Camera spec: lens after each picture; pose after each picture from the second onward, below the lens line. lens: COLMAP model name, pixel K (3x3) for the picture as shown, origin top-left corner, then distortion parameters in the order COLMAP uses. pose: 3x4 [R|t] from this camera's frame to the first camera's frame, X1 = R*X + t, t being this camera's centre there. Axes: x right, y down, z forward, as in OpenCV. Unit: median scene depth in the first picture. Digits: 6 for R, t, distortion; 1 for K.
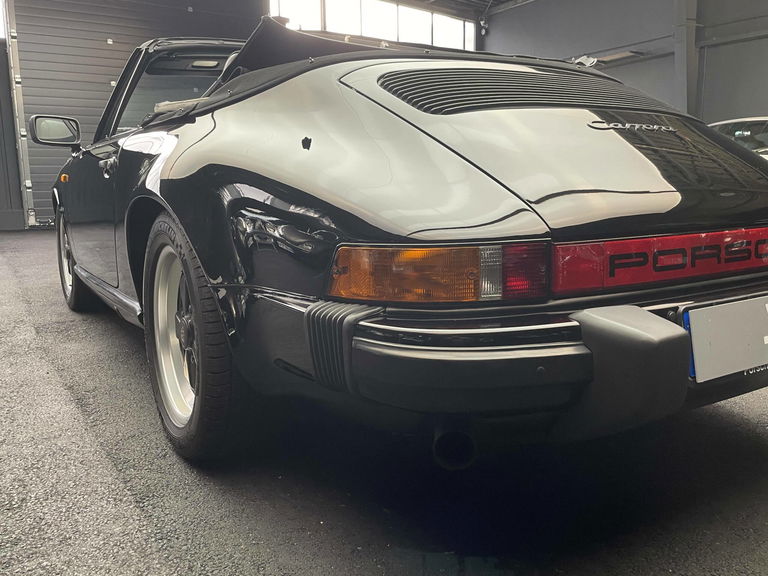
lens RADIAL K [[656.3, 0, 391.1], [0, 656.3, 287.2], [0, 0, 1]] dist [0.061637, -0.073659]
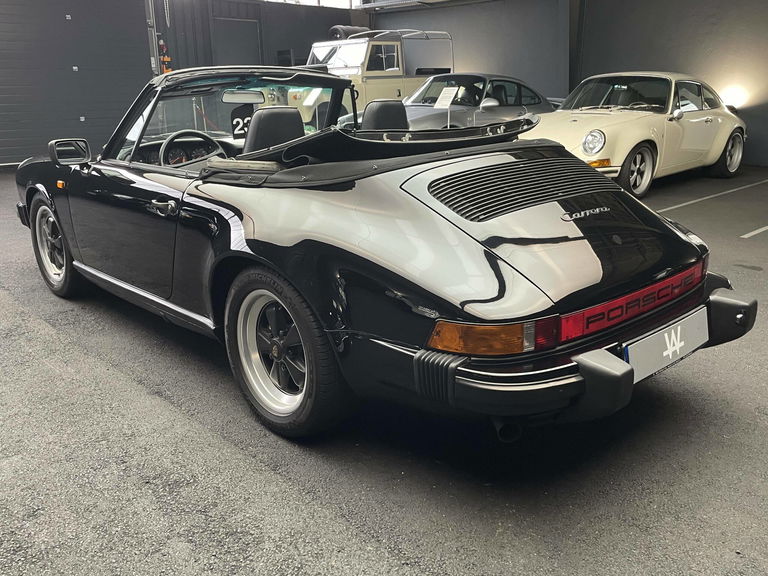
lens RADIAL K [[687.6, 0, 376.9], [0, 687.6, 288.1], [0, 0, 1]] dist [0.076000, -0.103371]
pose [[0.985295, -0.047941, 0.164001, -0.547656], [0.027445, 0.991773, 0.125030, -0.390703], [-0.168646, -0.118691, 0.978505, -0.746136]]
